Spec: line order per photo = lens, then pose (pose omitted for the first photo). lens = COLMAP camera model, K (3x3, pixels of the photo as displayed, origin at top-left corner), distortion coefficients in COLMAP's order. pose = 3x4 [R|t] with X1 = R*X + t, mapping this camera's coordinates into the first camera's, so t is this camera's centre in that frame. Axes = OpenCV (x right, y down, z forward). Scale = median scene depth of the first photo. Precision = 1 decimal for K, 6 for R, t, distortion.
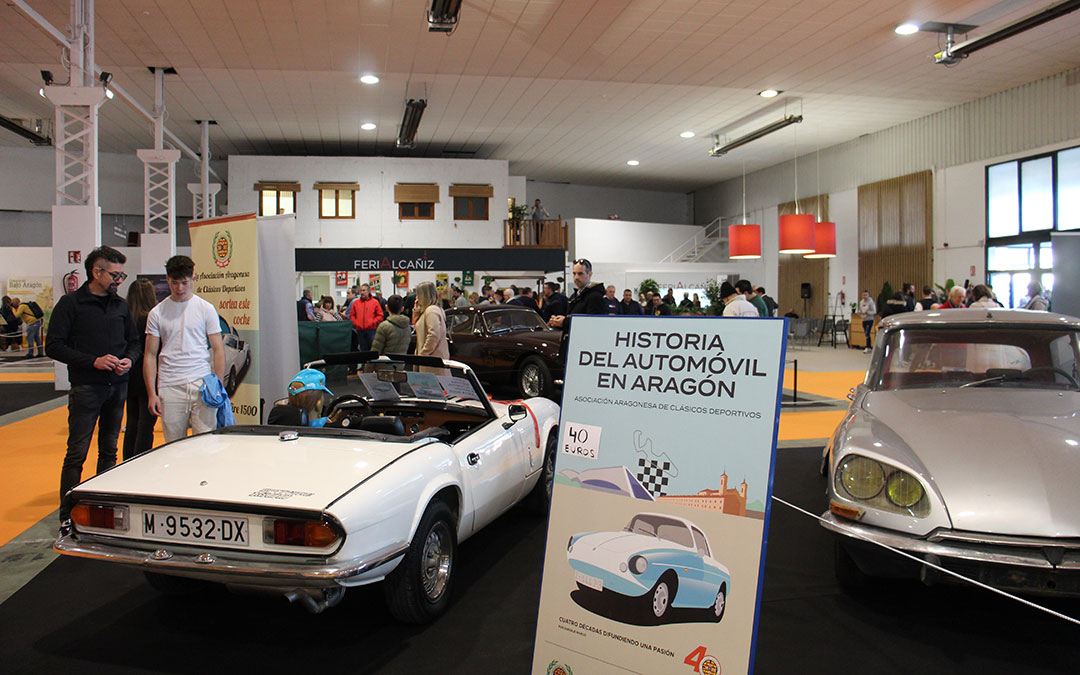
lens RADIAL K [[847.5, 0, 542.4], [0, 847.5, 317.4], [0, 0, 1]] dist [-0.054822, -0.000760]
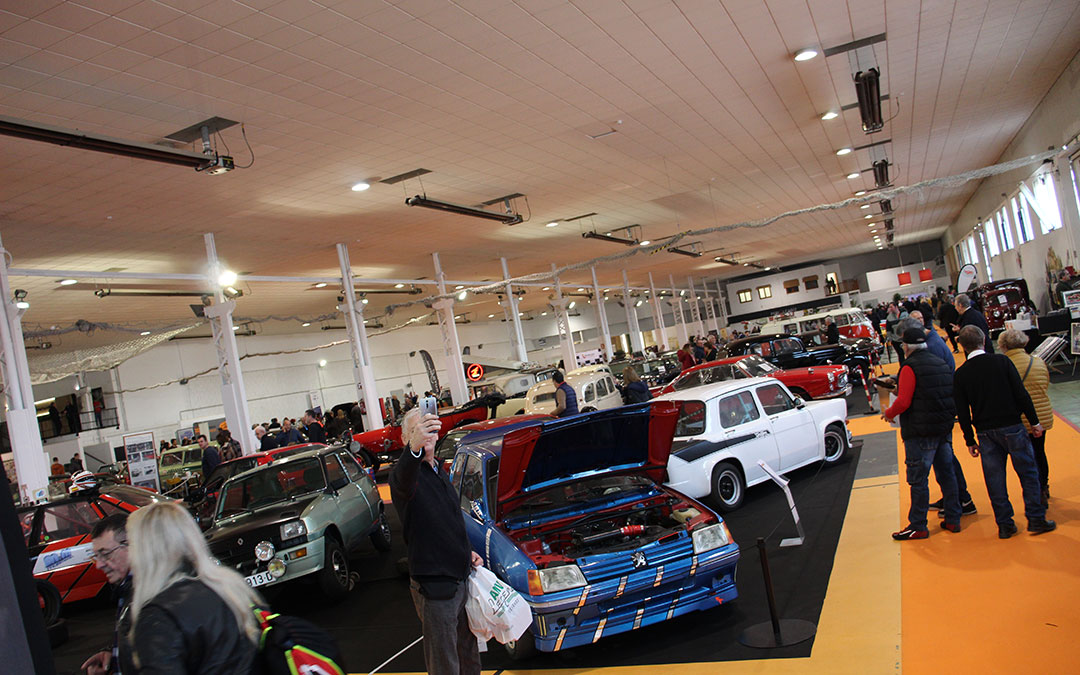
lens RADIAL K [[847.5, 0, 542.4], [0, 847.5, 317.4], [0, 0, 1]] dist [-0.054822, -0.000760]
pose [[0.810752, -0.182295, -0.556283, 0.717252], [0.166043, 0.982861, -0.080086, 0.050469], [0.561348, -0.027437, 0.827125, -1.780795]]
